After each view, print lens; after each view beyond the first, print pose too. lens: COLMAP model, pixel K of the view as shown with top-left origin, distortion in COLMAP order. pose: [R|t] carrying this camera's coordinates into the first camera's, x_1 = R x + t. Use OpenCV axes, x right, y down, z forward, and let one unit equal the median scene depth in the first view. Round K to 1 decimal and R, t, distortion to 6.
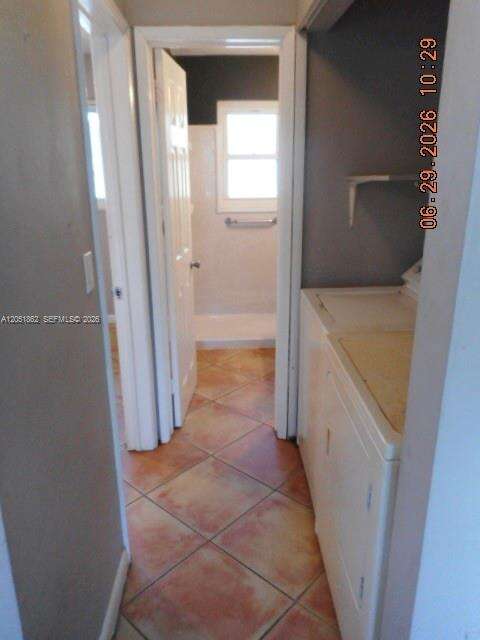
lens RADIAL K [[478.4, 0, 240.0], [0, 478.4, 320.0], [0, 0, 1]] dist [-0.006895, 0.006396]
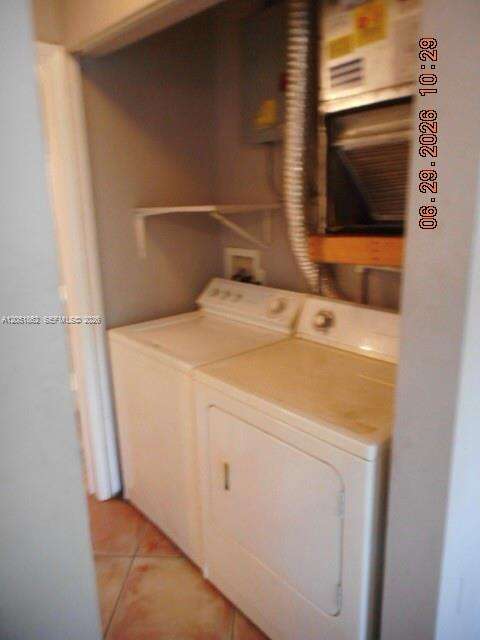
lens RADIAL K [[478.4, 0, 240.0], [0, 478.4, 320.0], [0, 0, 1]] dist [-0.006895, 0.006396]
pose [[0.778550, -0.153145, 0.608611, -0.242000], [0.192442, 0.981308, 0.000751, -0.036761], [-0.597350, 0.116537, 0.793469, 0.126927]]
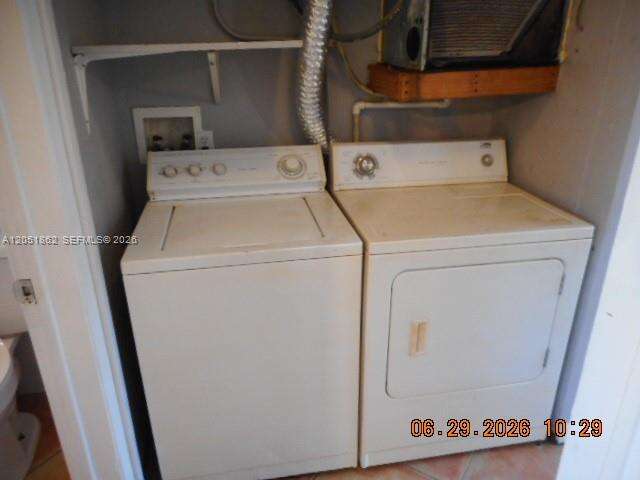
lens RADIAL K [[478.4, 0, 320.0], [0, 478.4, 240.0], [0, 0, 1]] dist [-0.006895, 0.006396]
pose [[-0.146889, -0.355524, 0.923053, -0.420328], [0.302470, 0.872331, 0.384122, -0.236804], [-0.941772, 0.335619, -0.020601, 0.840433]]
